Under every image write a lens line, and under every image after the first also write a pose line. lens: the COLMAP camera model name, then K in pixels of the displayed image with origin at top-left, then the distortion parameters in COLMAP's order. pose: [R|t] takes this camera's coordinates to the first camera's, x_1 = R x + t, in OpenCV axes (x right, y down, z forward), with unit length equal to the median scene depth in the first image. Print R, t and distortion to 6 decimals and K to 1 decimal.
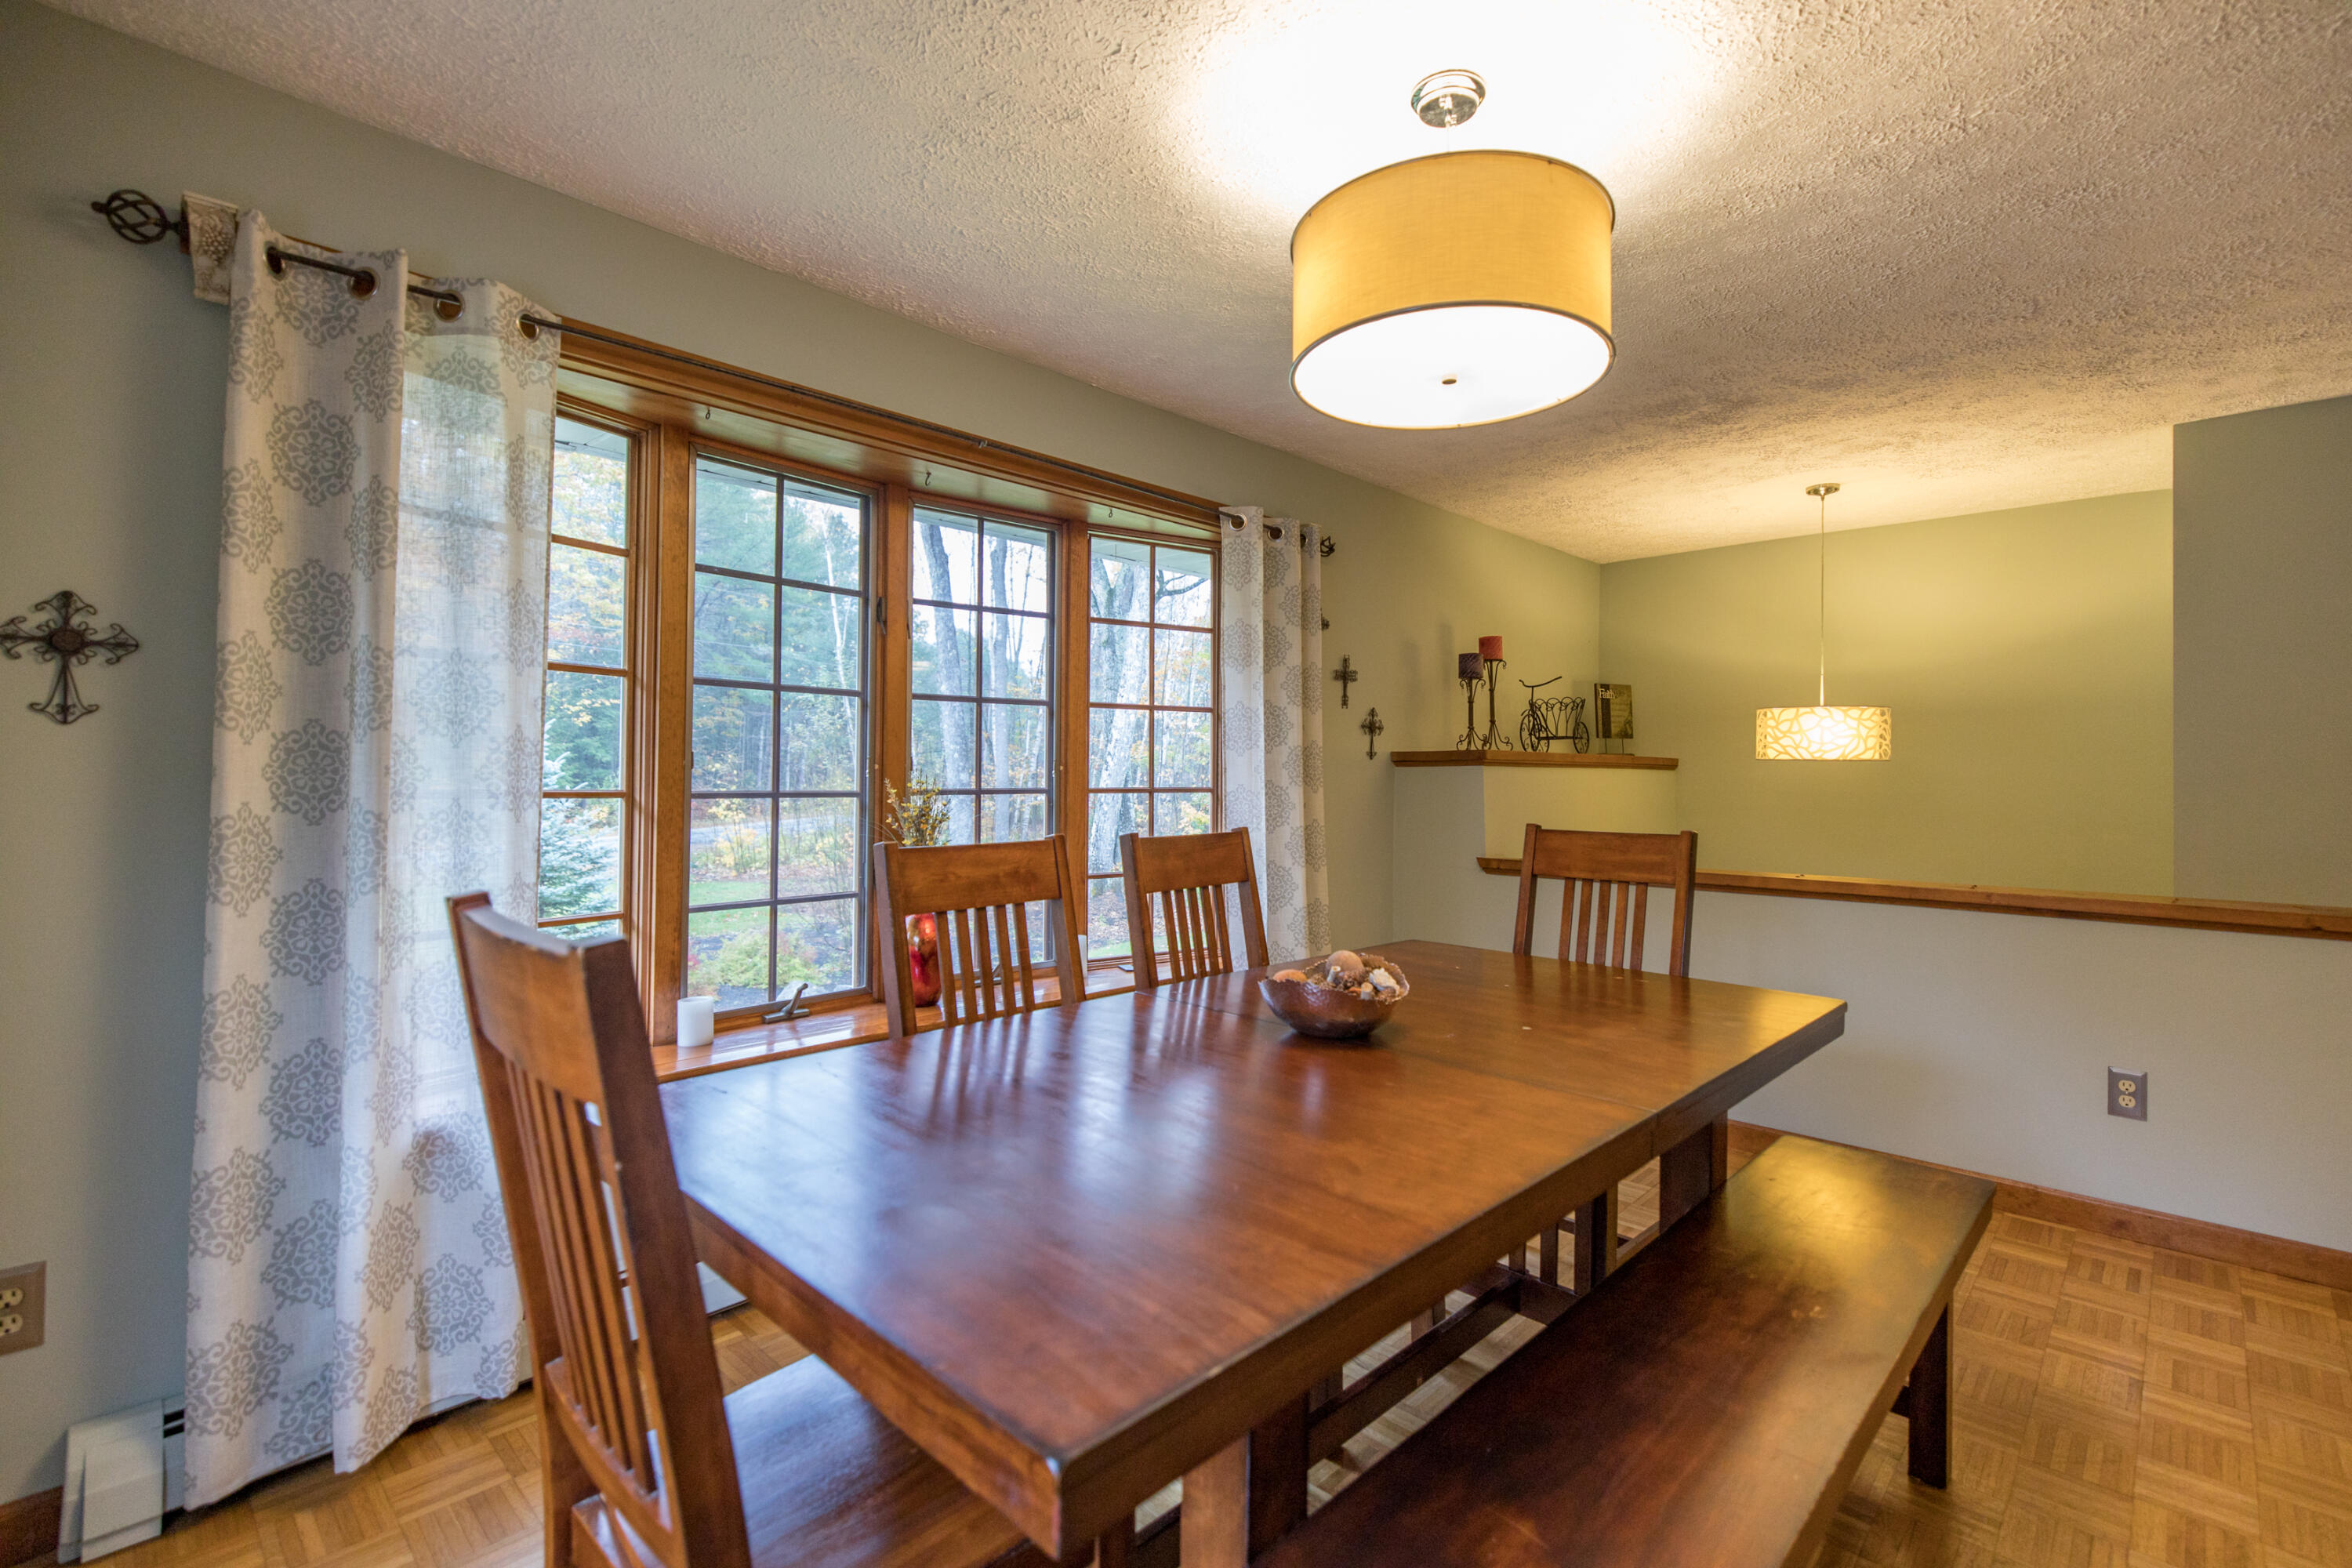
lens RADIAL K [[1008.6, 0, 1178.0], [0, 1008.6, 772.7], [0, 0, 1]] dist [-0.001961, -0.000047]
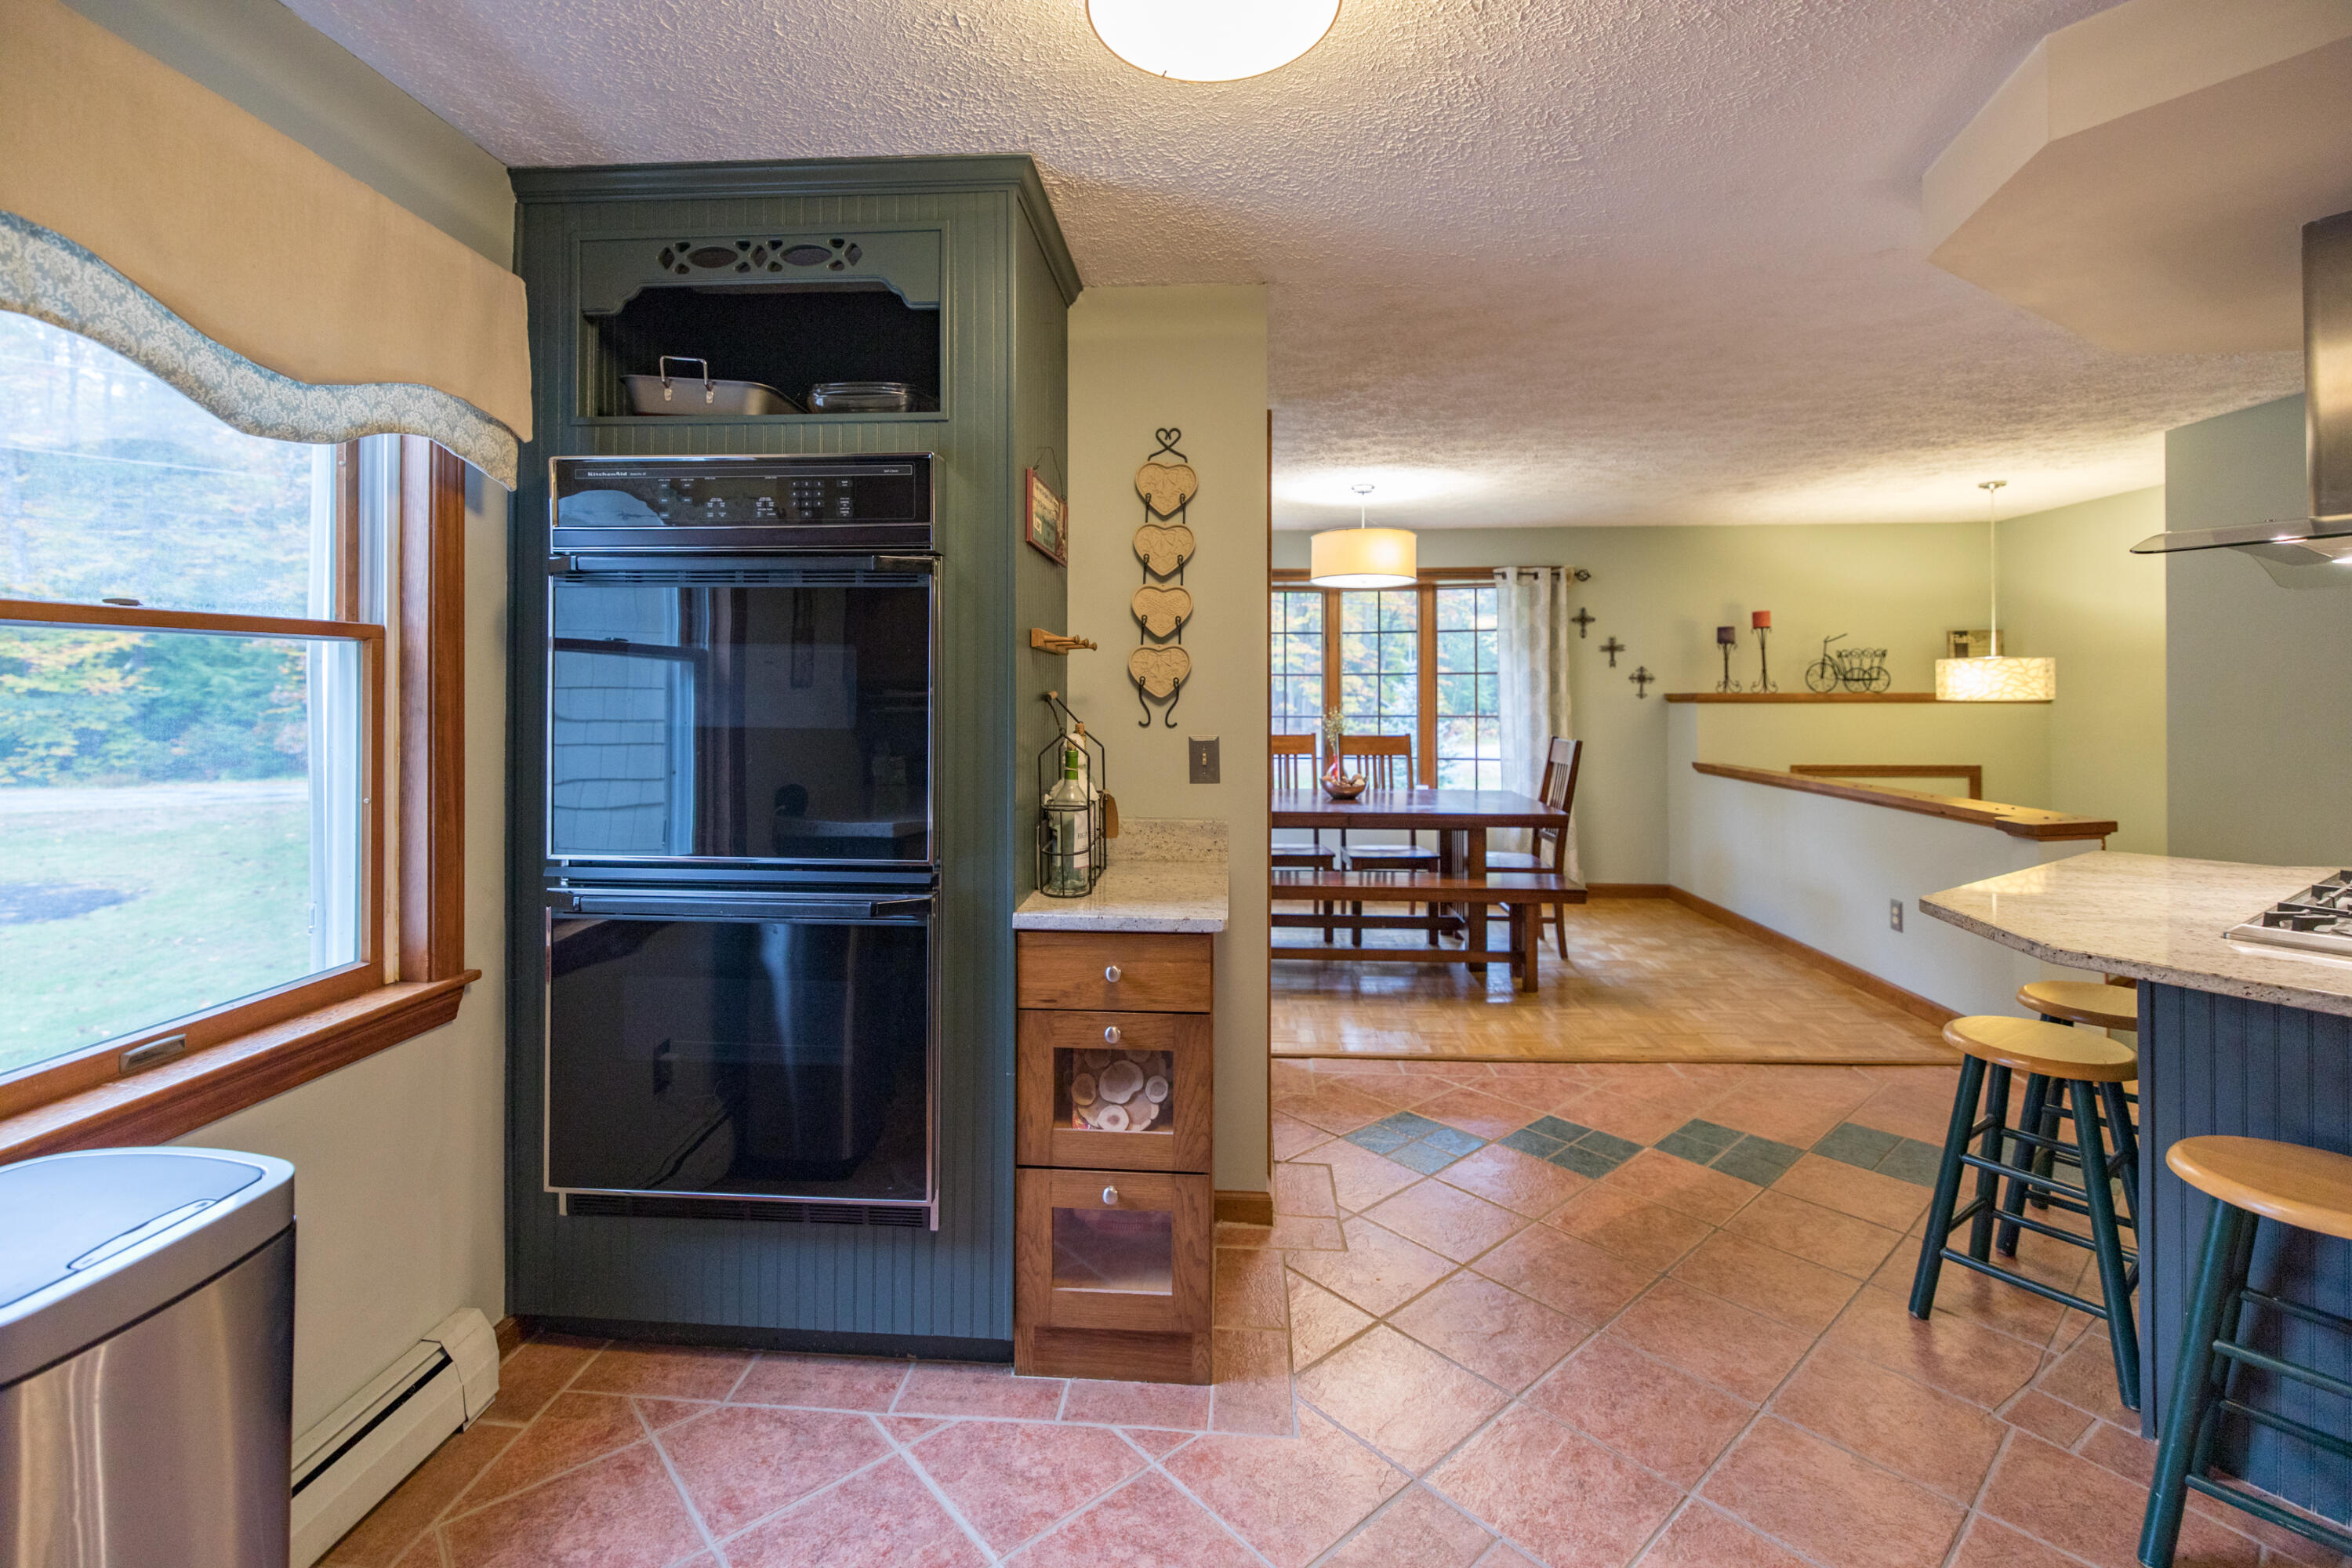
lens RADIAL K [[1008.6, 0, 1175.1], [0, 1008.6, 694.2], [0, 0, 1]] dist [-0.001961, -0.000047]
pose [[0.656177, -0.004349, -0.754594, 0.930361], [0.004795, 0.999987, -0.001593, -0.022201], [0.754591, -0.002573, 0.656190, -0.604693]]
